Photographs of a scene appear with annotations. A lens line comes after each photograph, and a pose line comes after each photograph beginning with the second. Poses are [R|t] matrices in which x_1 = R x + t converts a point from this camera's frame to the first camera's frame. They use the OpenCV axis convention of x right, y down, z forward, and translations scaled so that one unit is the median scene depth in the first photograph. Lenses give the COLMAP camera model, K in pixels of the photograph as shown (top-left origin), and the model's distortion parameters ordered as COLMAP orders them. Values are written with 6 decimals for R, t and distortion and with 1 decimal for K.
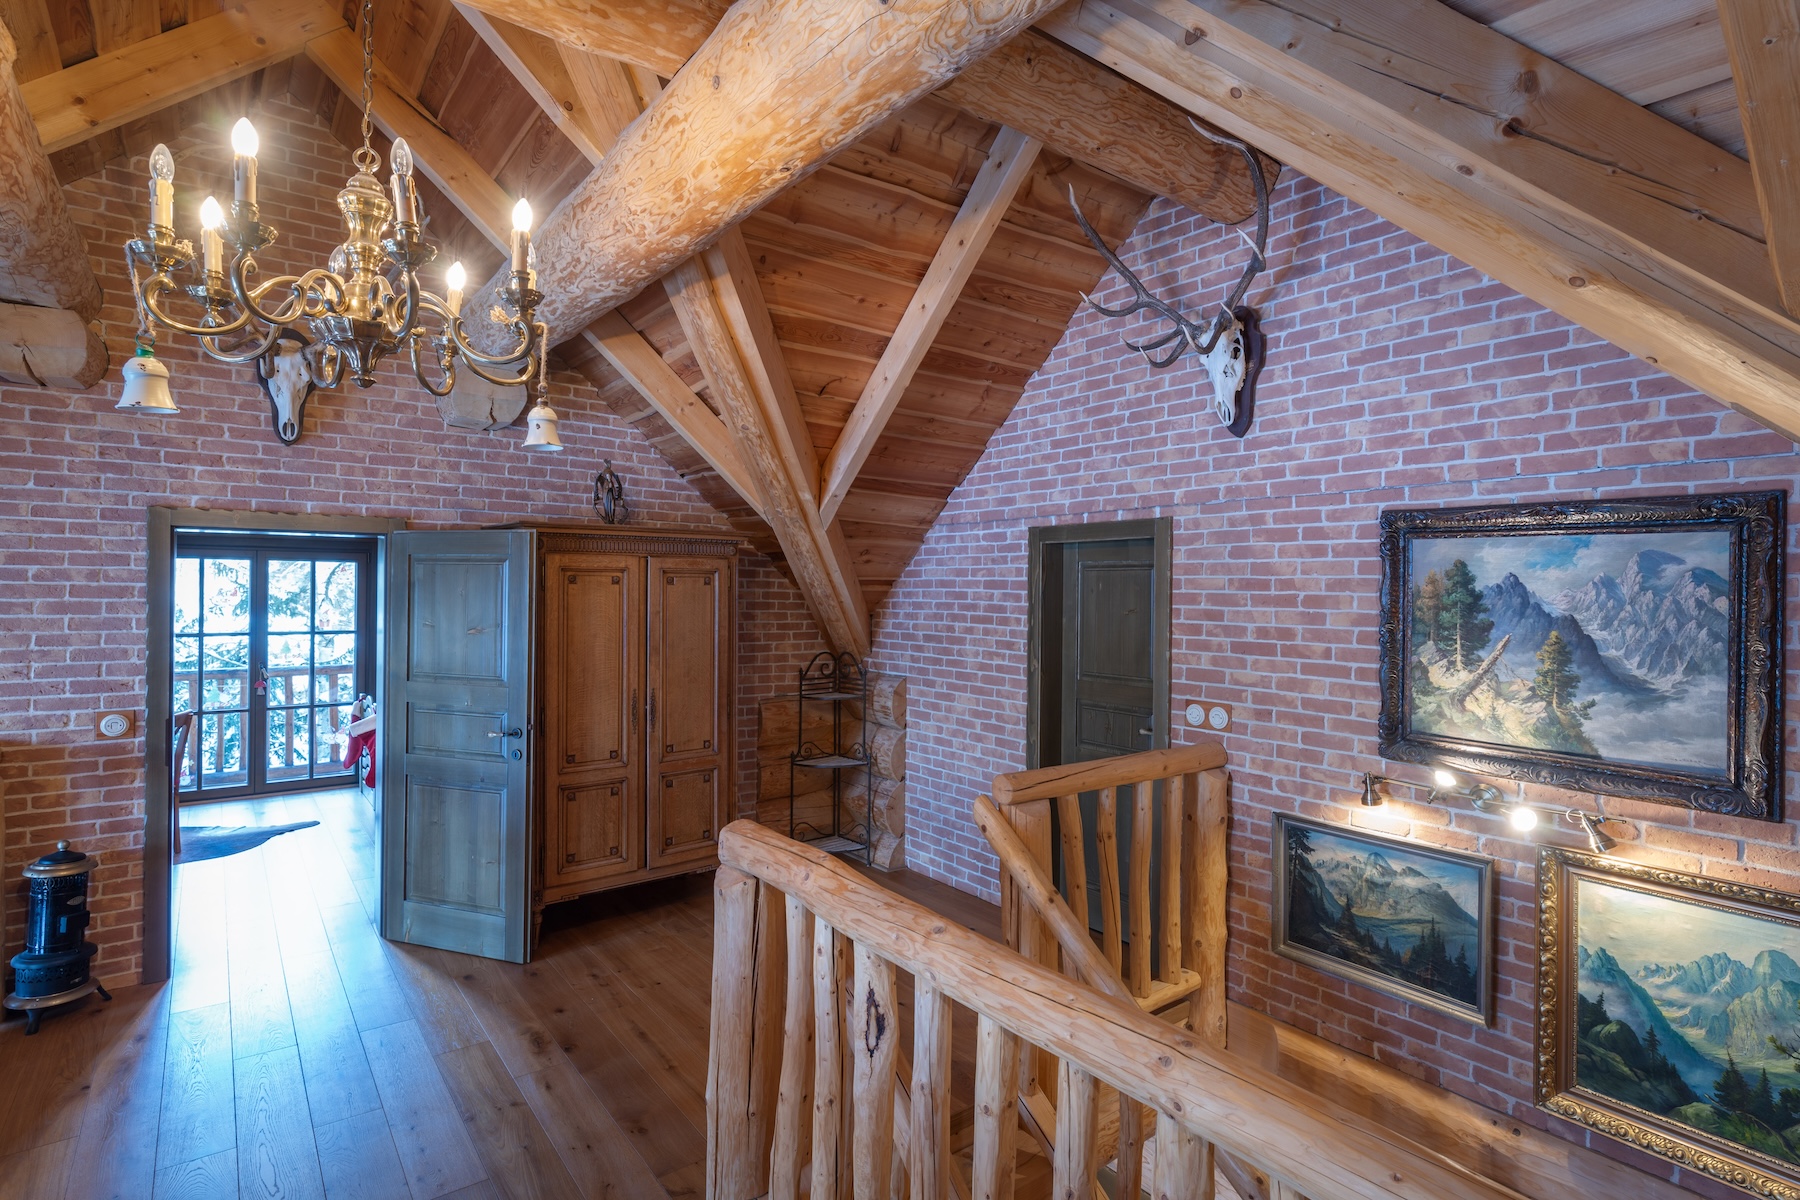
lens RADIAL K [[922.0, 0, 900.0], [0, 922.0, 600.0], [0, 0, 1]] dist [-0.000378, -0.000019]
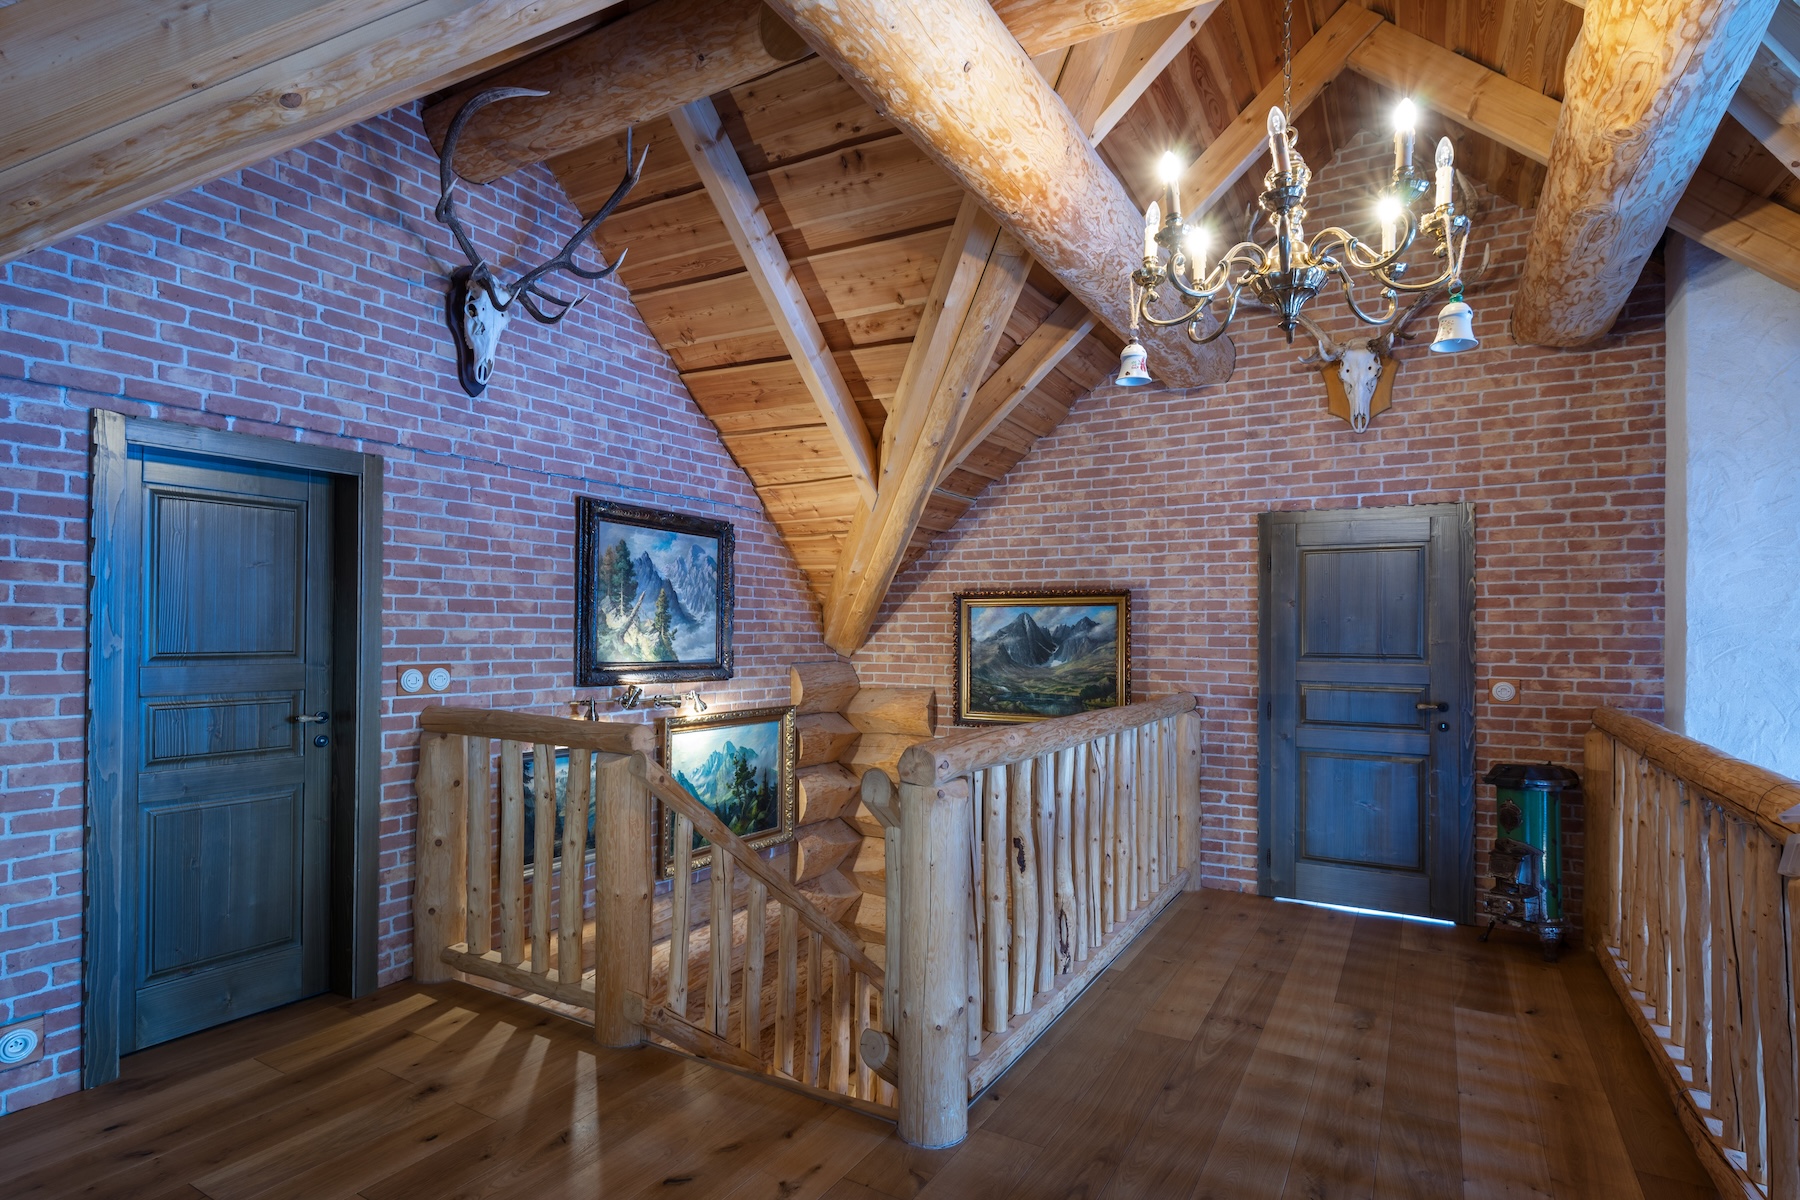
lens RADIAL K [[922.0, 0, 900.0], [0, 922.0, 600.0], [0, 0, 1]] dist [-0.000378, -0.000019]
pose [[-0.395640, 0.006982, 0.918379, -0.816367], [-0.010904, 0.999865, -0.012299, 0.058632], [-0.918341, -0.014880, -0.395511, 1.062504]]
